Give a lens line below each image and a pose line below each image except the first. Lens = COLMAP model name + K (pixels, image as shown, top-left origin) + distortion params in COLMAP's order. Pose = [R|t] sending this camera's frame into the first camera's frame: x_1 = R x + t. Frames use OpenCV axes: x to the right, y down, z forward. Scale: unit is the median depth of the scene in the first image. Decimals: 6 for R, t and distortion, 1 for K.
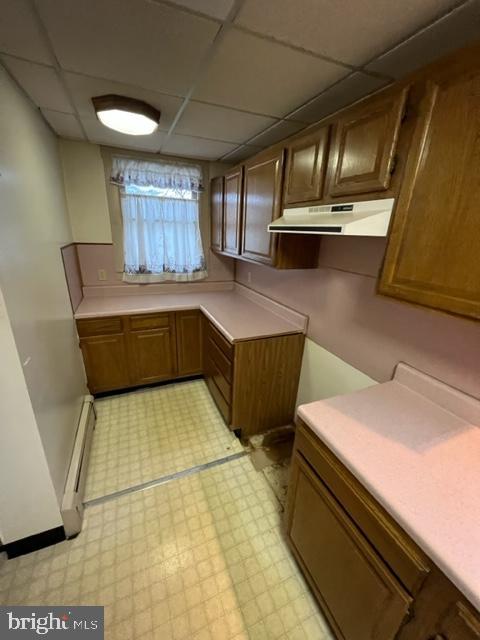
lens RADIAL K [[253.9, 0, 240.0], [0, 253.9, 319.3], [0, 0, 1]] dist [0.000089, -0.000172]
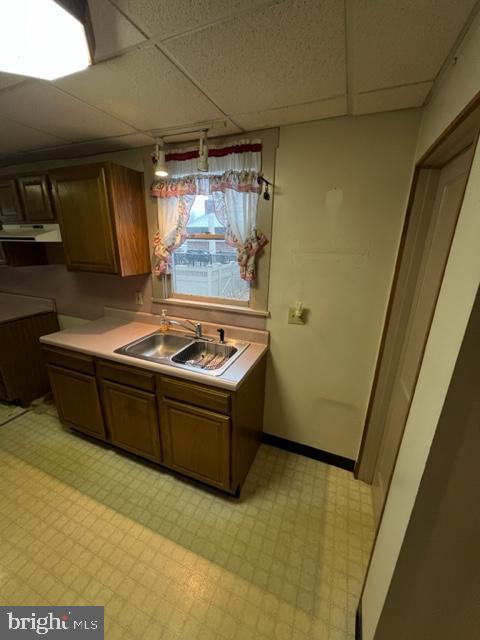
lens RADIAL K [[253.9, 0, 236.5], [0, 253.9, 319.3], [0, 0, 1]] dist [0.000089, -0.000172]
pose [[0.722389, -0.234182, 0.650625, 0.049032], [0.244050, 0.966703, 0.076981, 0.204796], [-0.646988, 0.103175, 0.755488, -0.613865]]
